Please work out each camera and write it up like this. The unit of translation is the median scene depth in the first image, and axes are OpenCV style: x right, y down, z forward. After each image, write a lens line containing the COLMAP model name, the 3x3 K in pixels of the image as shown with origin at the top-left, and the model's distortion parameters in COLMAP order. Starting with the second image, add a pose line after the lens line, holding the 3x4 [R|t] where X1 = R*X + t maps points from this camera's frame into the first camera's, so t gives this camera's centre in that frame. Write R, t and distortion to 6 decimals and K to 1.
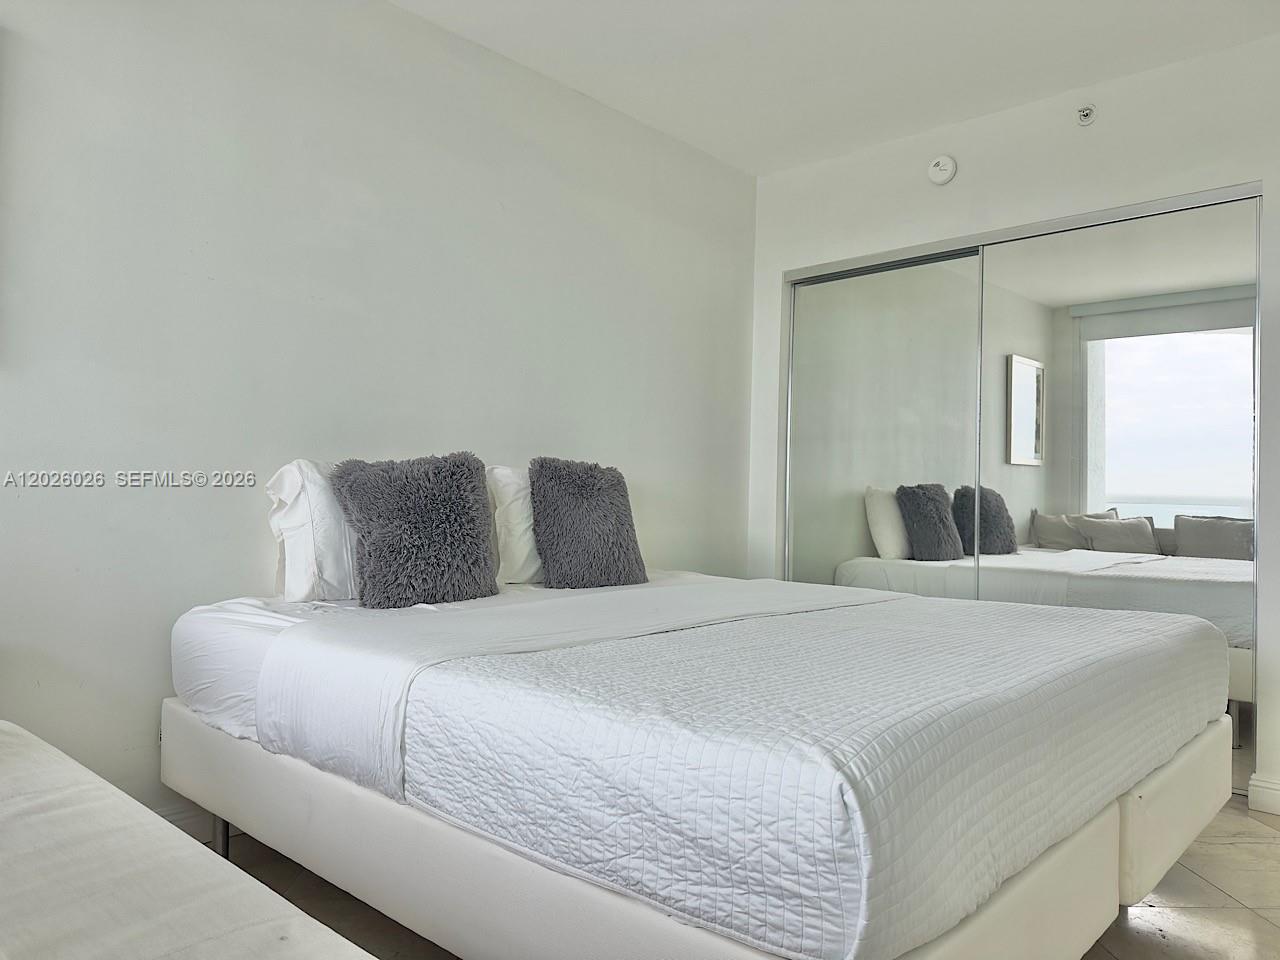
lens RADIAL K [[890.5, 0, 640.0], [0, 890.5, 480.0], [0, 0, 1]] dist [0.176532, -0.398627]
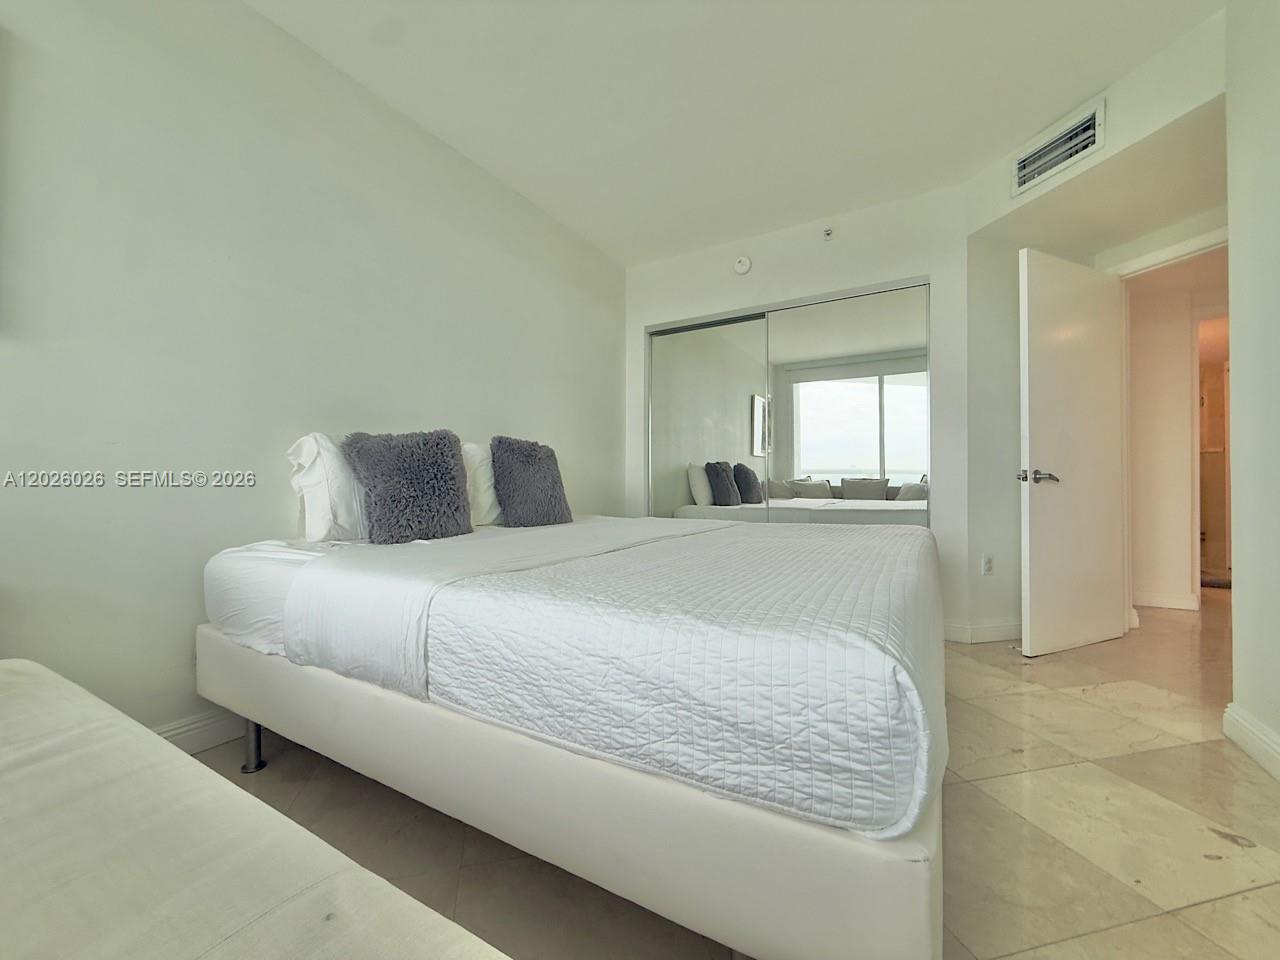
lens RADIAL K [[508.9, 0, 636.6], [0, 508.9, 479.6], [0, 0, 1]] dist [-0.002017, 0.000149]
pose [[0.977280, -0.019802, 0.211023, -0.137012], [0.016544, 0.999715, 0.017193, 0.066523], [-0.211304, -0.013311, 0.977330, 0.324029]]
